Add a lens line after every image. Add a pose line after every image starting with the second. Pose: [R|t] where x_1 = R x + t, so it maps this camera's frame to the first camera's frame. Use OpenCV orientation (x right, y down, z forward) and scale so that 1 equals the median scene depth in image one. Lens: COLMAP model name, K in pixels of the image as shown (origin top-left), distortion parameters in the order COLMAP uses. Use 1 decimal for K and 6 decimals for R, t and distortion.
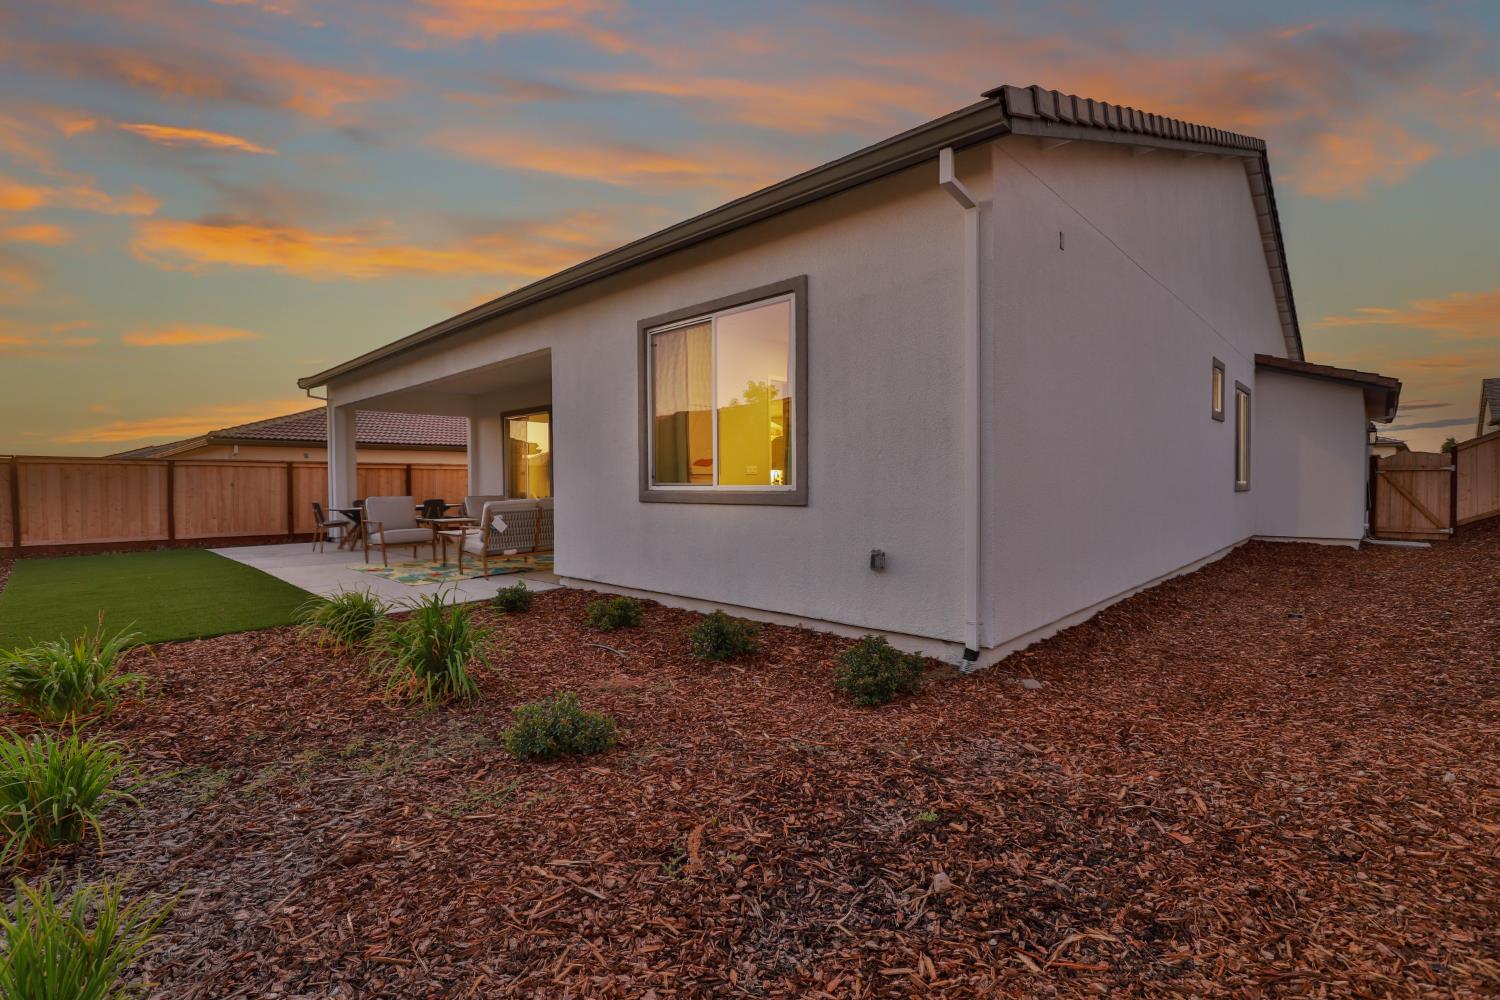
lens RADIAL K [[688.2, 0, 750.0], [0, 688.2, 500.0], [0, 0, 1]] dist [-0.045422, 0.007019]
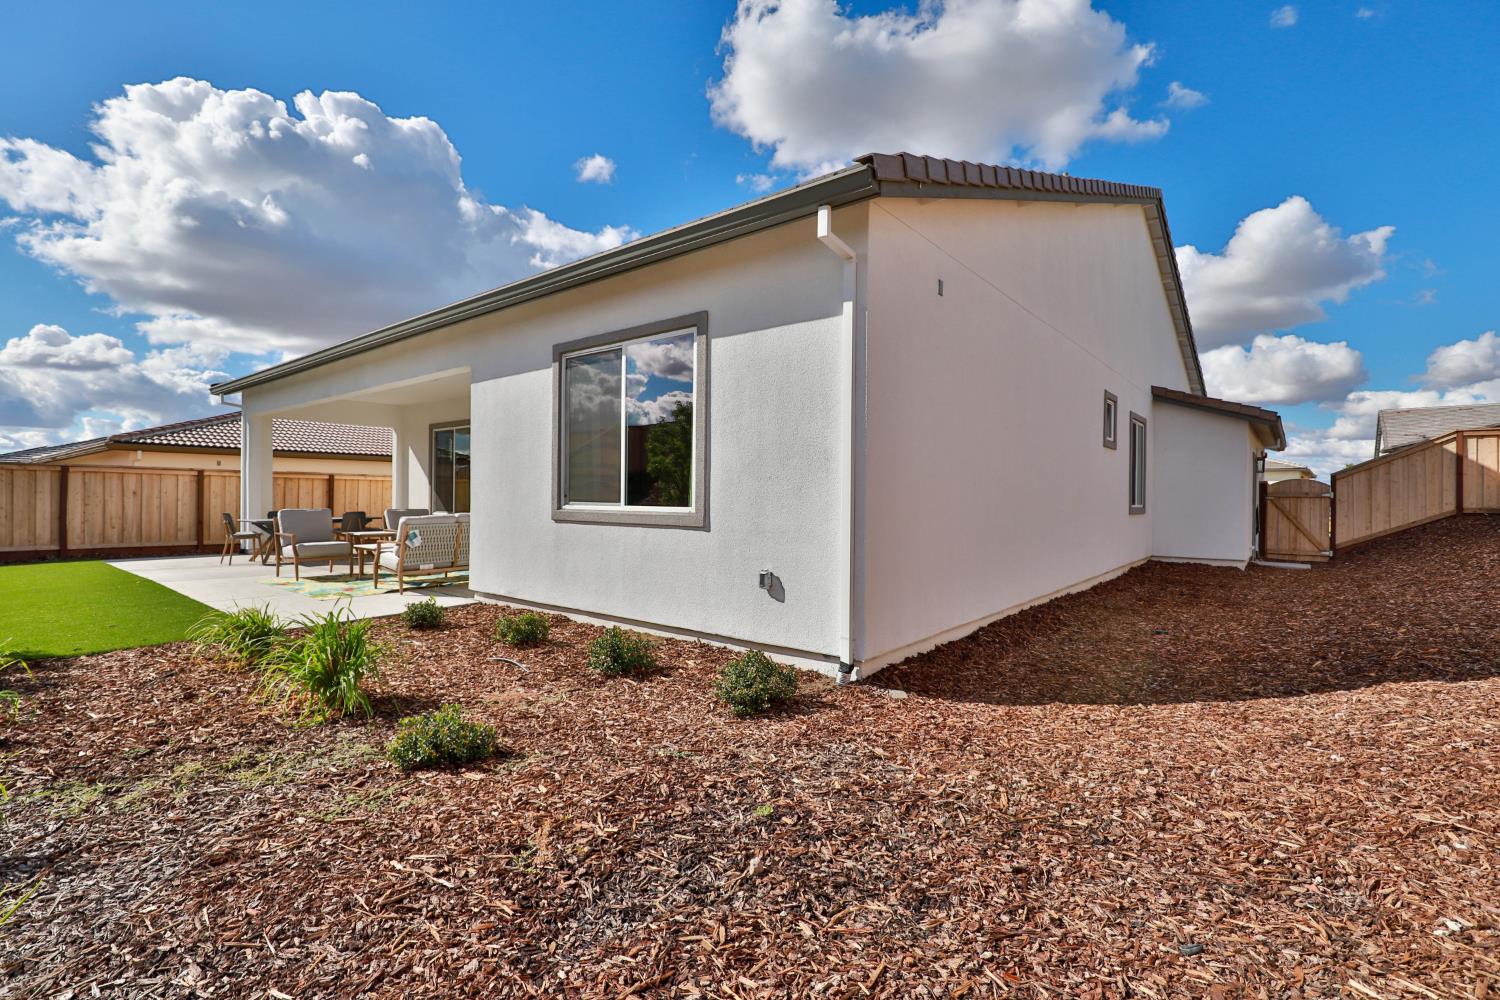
lens RADIAL K [[685.6, 0, 750.0], [0, 685.6, 500.0], [0, 0, 1]] dist [-0.032512, 0.006982]
pose [[0.996470, 0.015389, 0.082523, 0.096771], [-0.013642, 0.999672, -0.021689, -0.017477], [-0.082829, 0.020486, 0.996353, -0.091994]]
